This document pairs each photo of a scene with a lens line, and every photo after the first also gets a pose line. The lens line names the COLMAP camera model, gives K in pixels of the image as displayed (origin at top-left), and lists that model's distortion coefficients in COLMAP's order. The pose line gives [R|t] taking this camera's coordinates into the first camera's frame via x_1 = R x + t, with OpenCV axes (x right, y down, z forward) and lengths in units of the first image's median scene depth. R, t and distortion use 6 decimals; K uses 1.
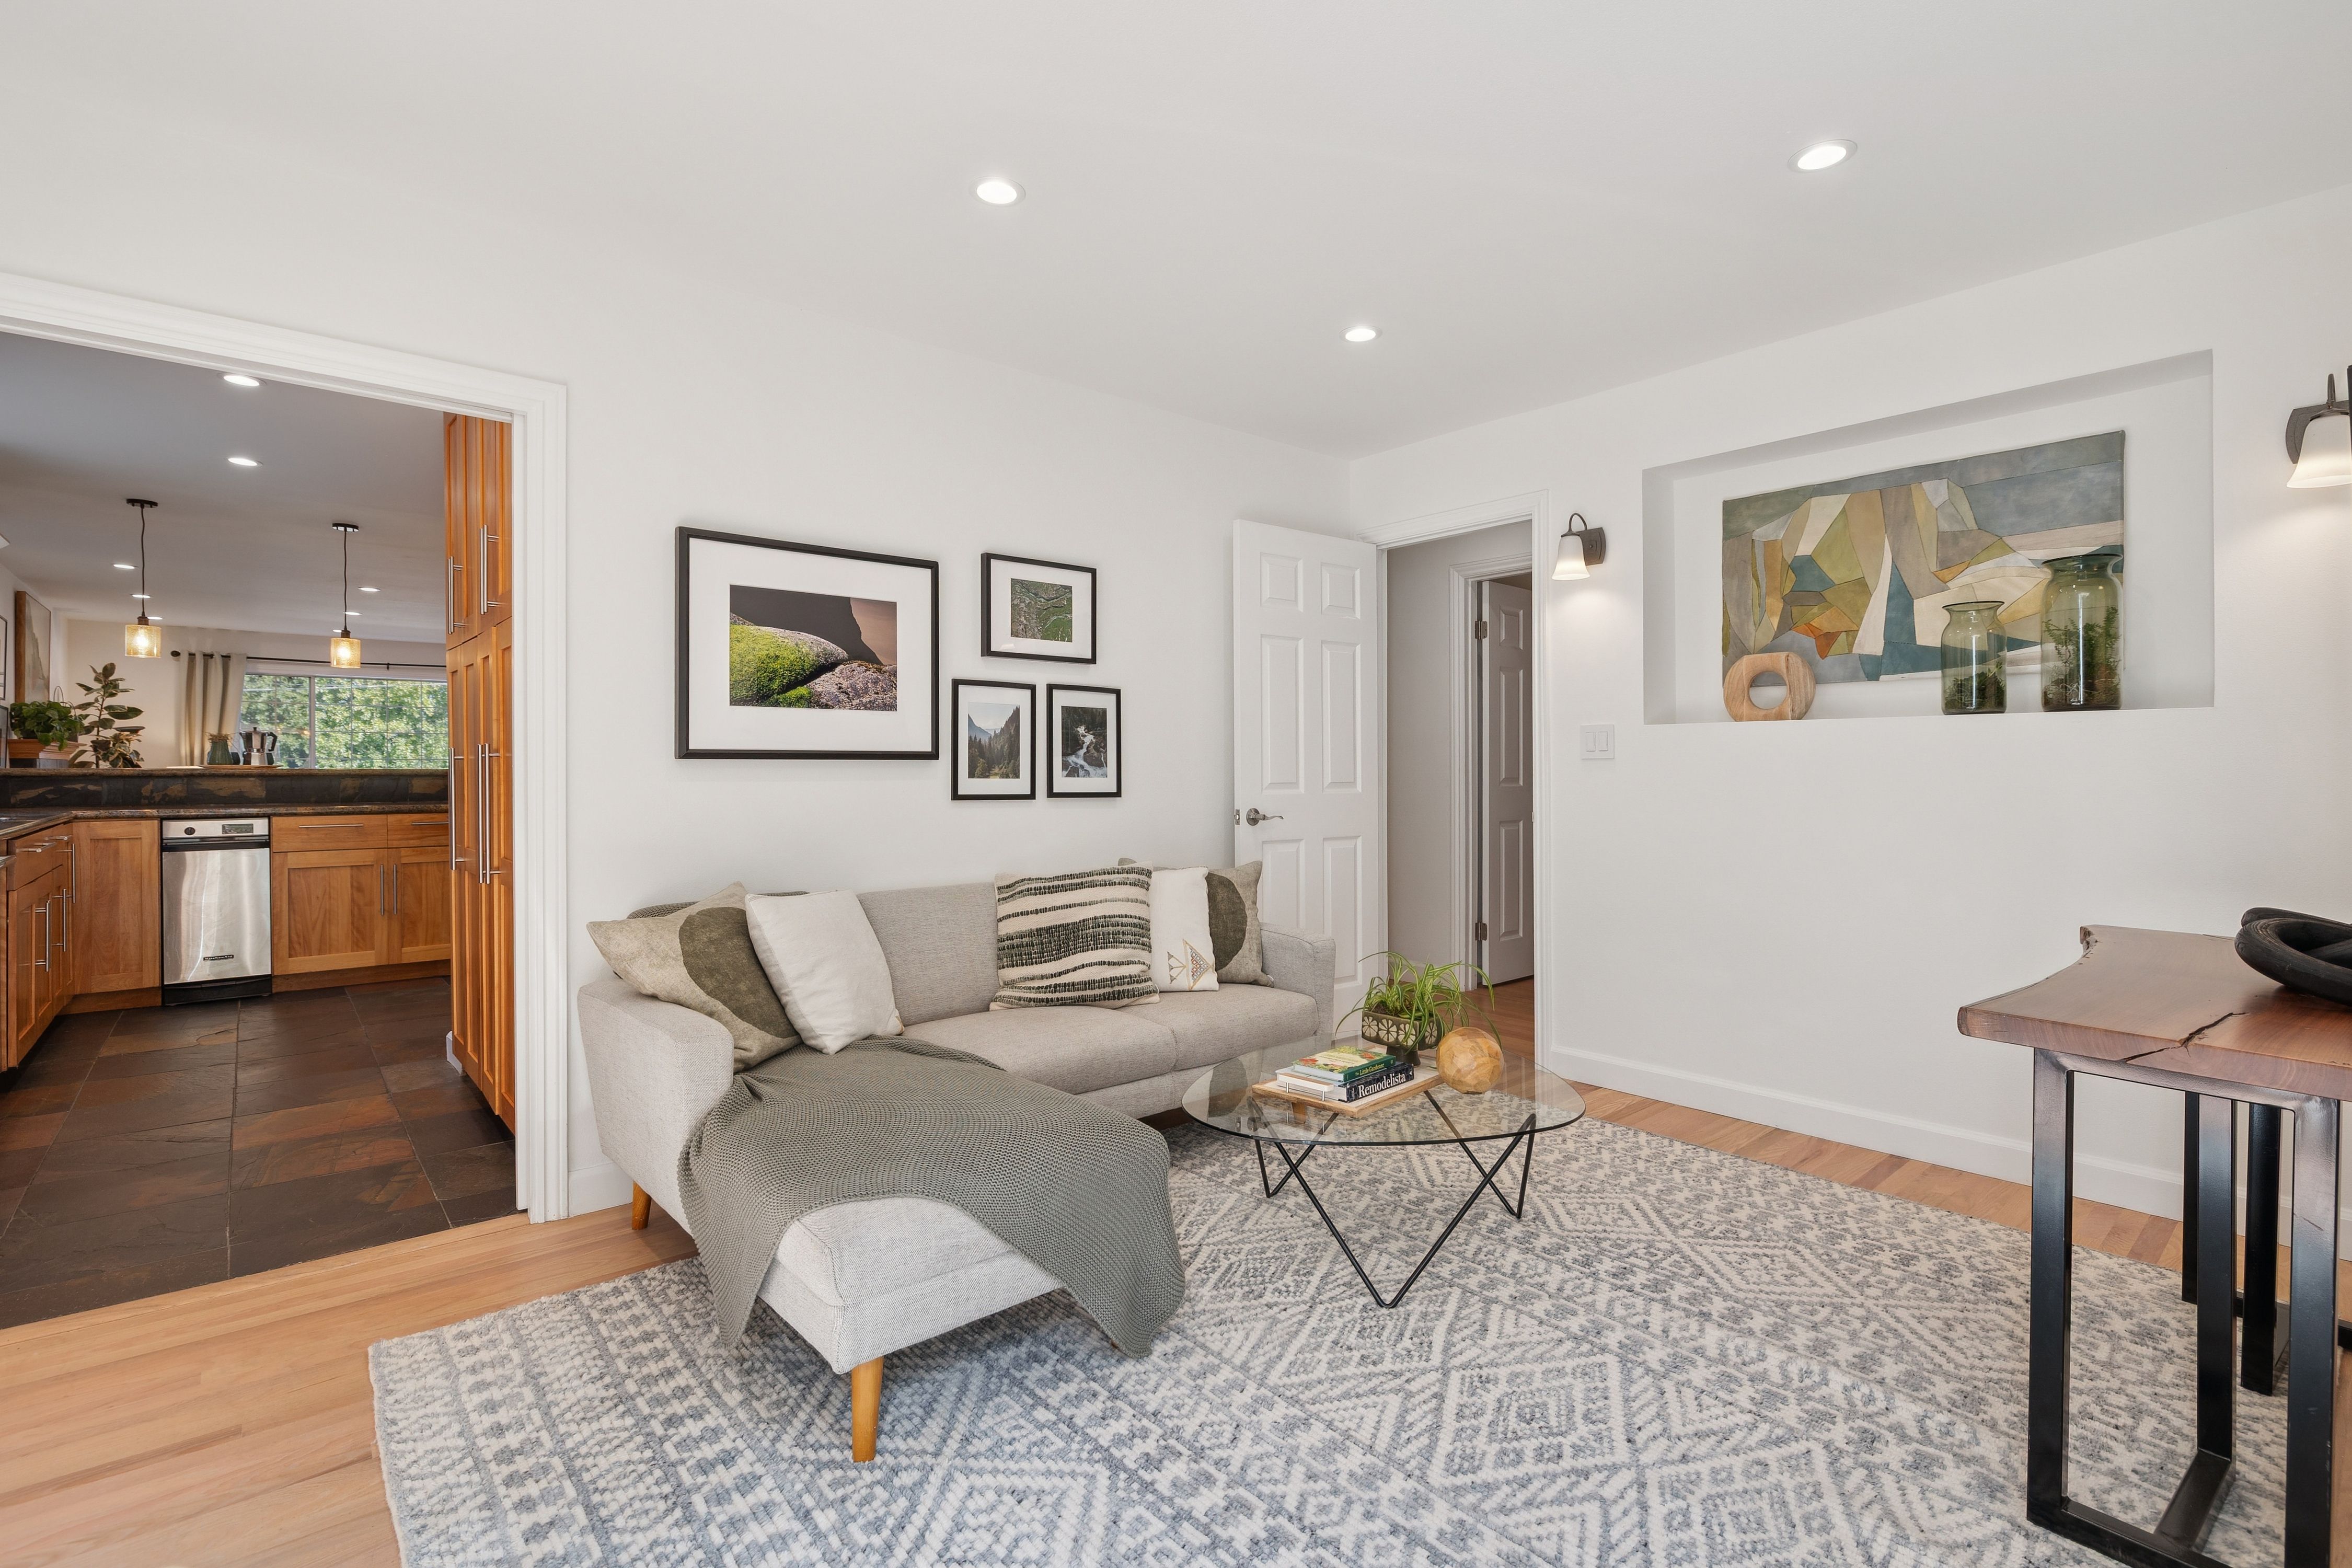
lens RADIAL K [[1056.3, 0, 1161.4], [0, 1056.3, 785.9], [0, 0, 1]] dist [-0.007785, 0.001414]
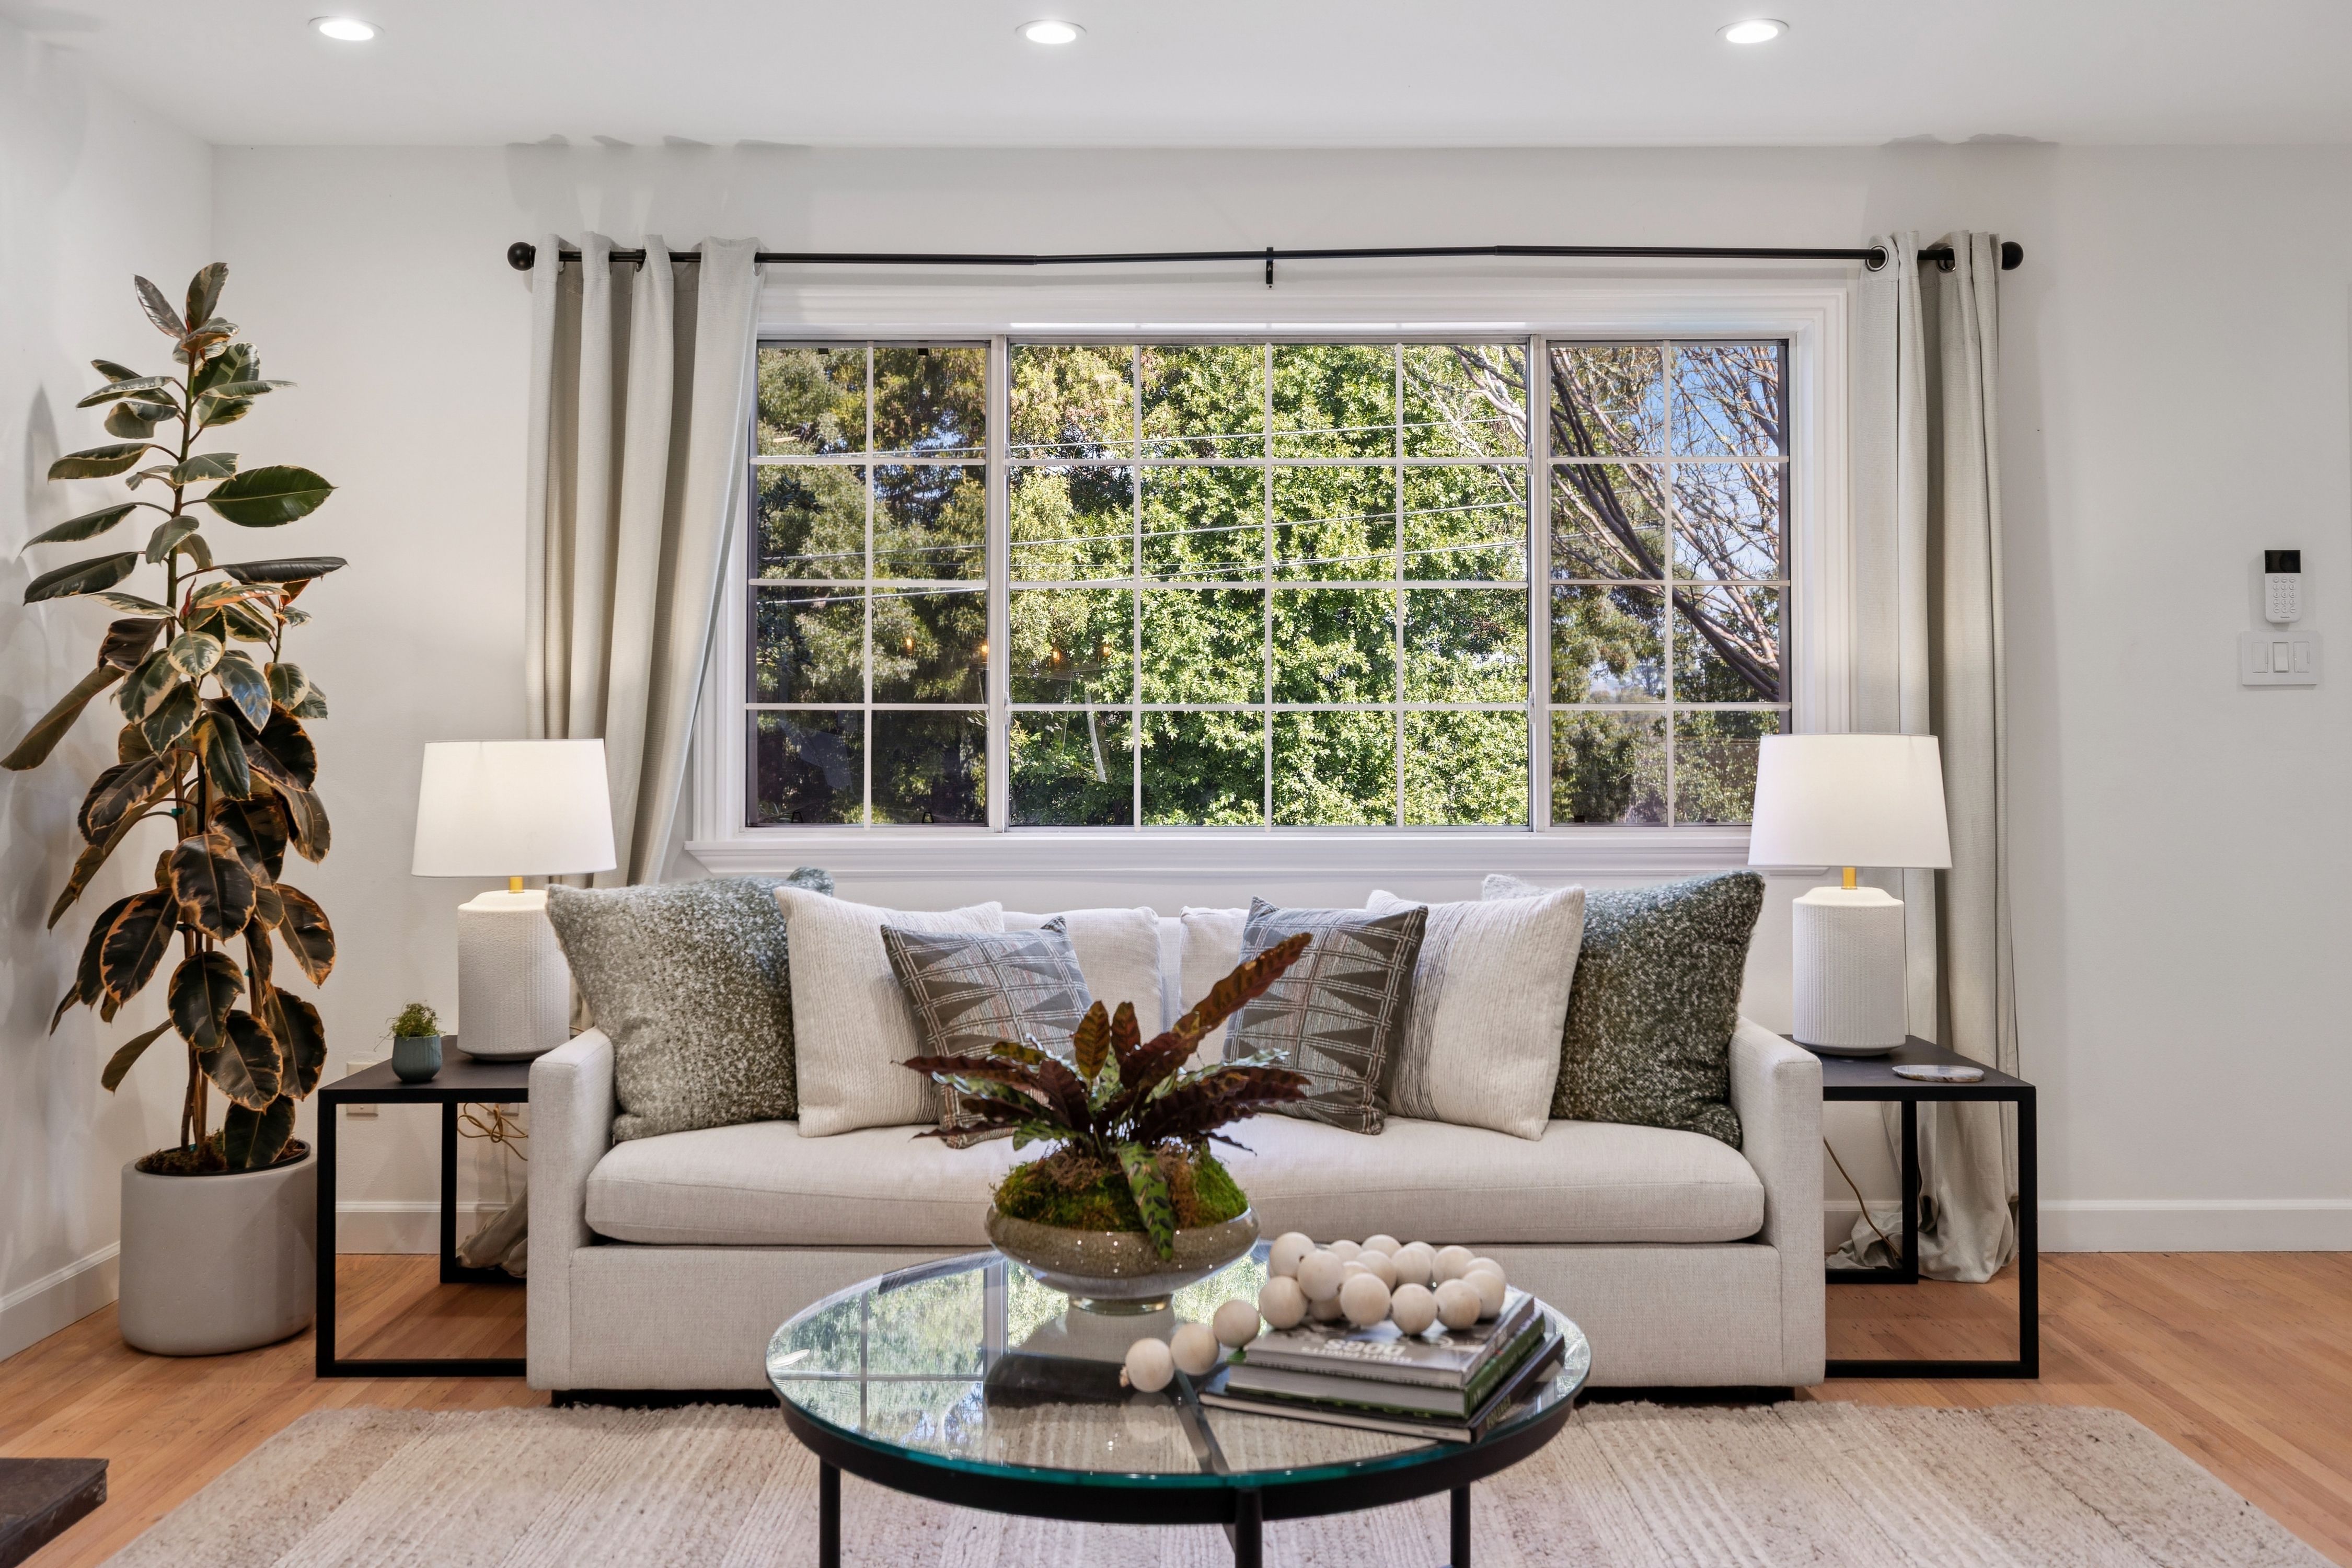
lens RADIAL K [[2073.4, 0, 1158.4], [0, 2073.4, 719.0], [0, 0, 1]] dist [-0.001387, 0.003618]
pose [[0.752027, -0.007705, -0.659087, -0.532046], [-0.011054, 0.999644, -0.024299, -0.013925], [0.659039, 0.025559, 0.751674, 0.750628]]
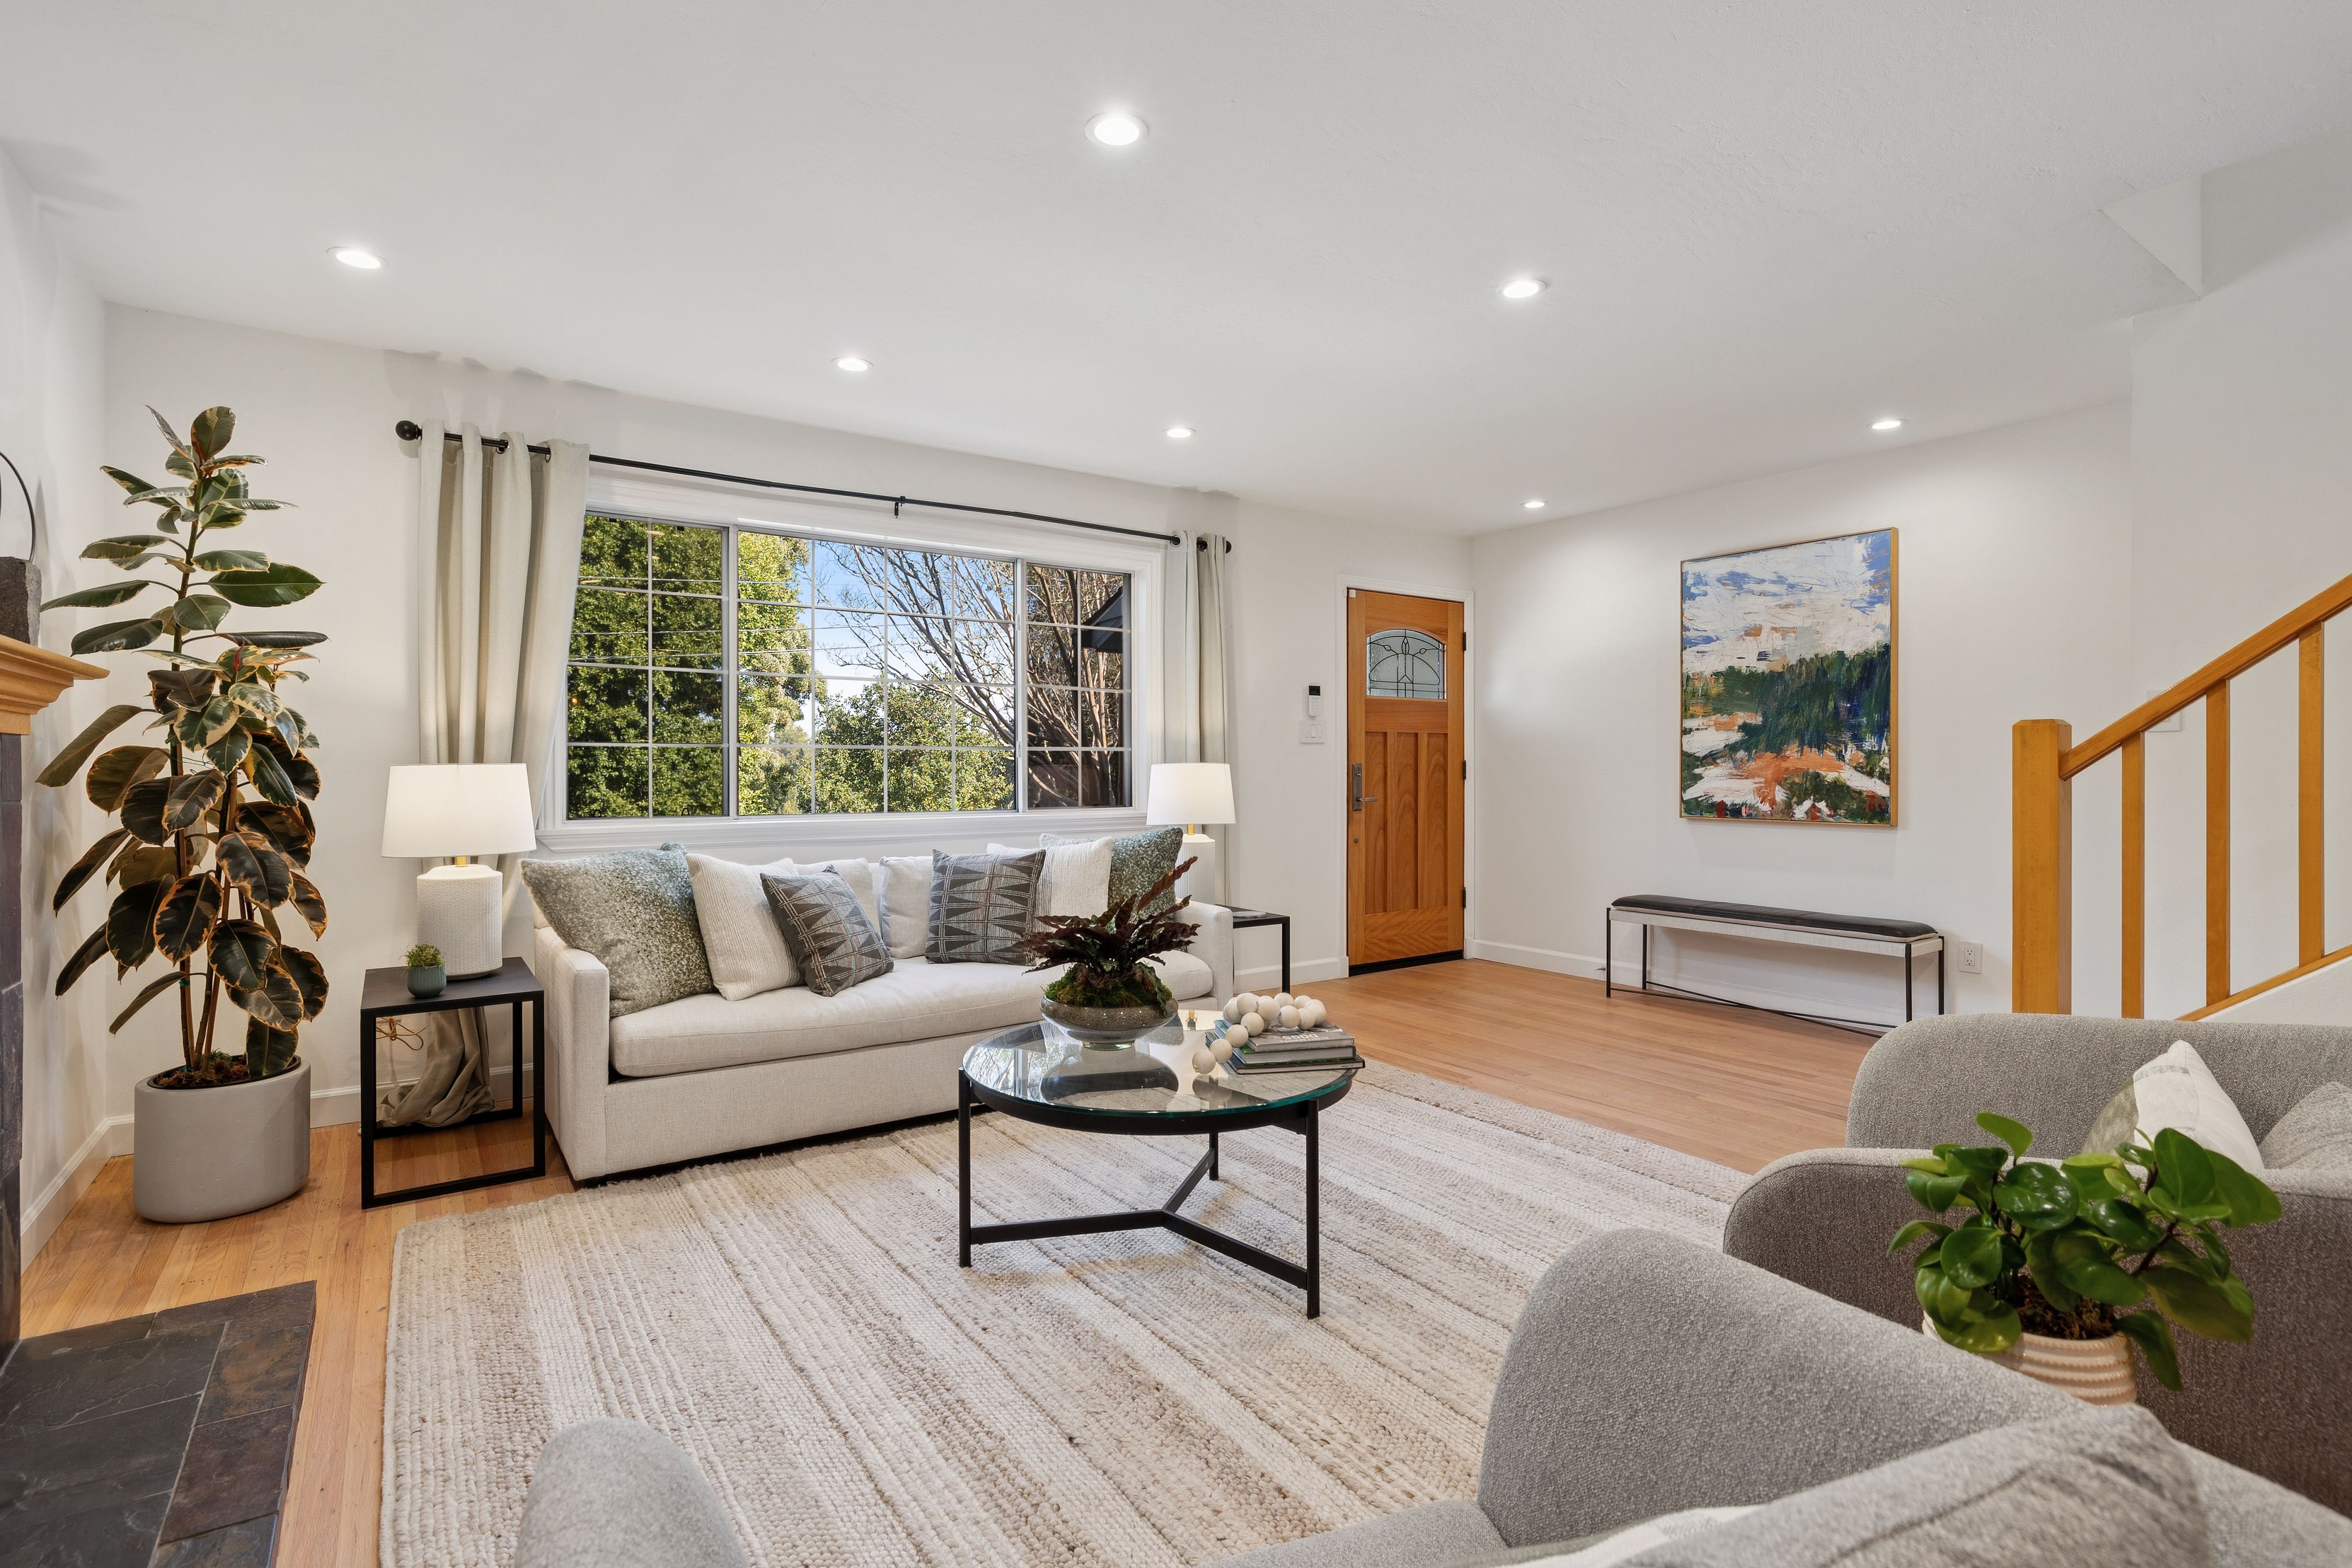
lens RADIAL K [[1121.8, 0, 1194.0], [0, 1121.8, 780.4], [0, 0, 1]] dist [-0.011575, 0.002974]
pose [[0.994401, 0.002309, -0.105644, -0.649871], [-0.002981, 0.999976, -0.006204, -0.012083], [0.105627, 0.006485, 0.994385, 0.671006]]
